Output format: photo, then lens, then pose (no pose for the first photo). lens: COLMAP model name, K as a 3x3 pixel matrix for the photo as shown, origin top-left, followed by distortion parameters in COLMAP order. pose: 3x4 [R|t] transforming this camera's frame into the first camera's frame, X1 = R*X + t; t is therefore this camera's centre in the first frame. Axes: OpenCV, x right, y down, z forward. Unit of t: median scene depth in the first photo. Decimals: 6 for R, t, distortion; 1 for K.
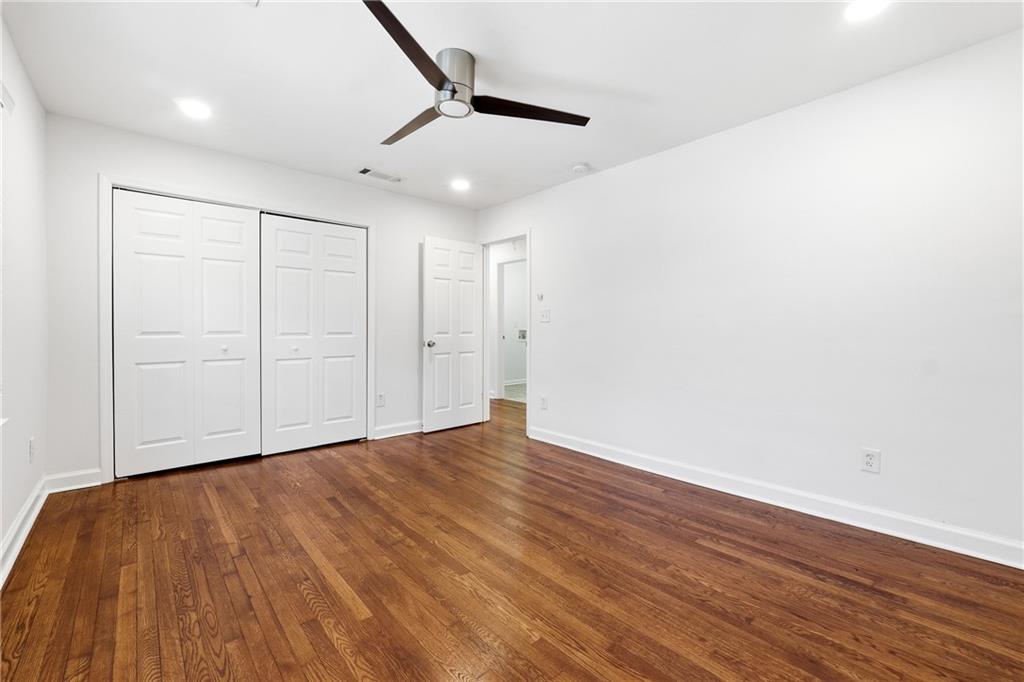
lens RADIAL K [[429.5, 0, 511.2], [0, 429.5, 333.4], [0, 0, 1]] dist [-0.012788, 0.000668]
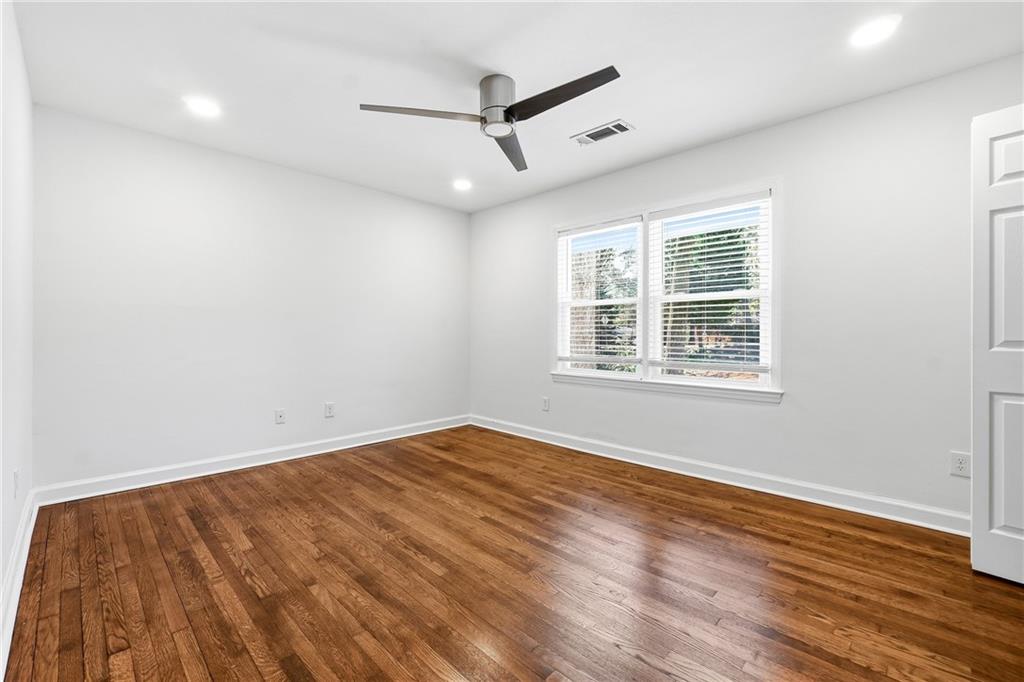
lens RADIAL K [[429.5, 0, 511.2], [0, 429.5, 333.4], [0, 0, 1]] dist [-0.012788, 0.000668]
pose [[-0.997421, -0.005517, -0.071555, -0.084472], [-0.006951, 0.999780, 0.019811, -0.026496], [0.071430, 0.020257, -0.997240, 1.988486]]
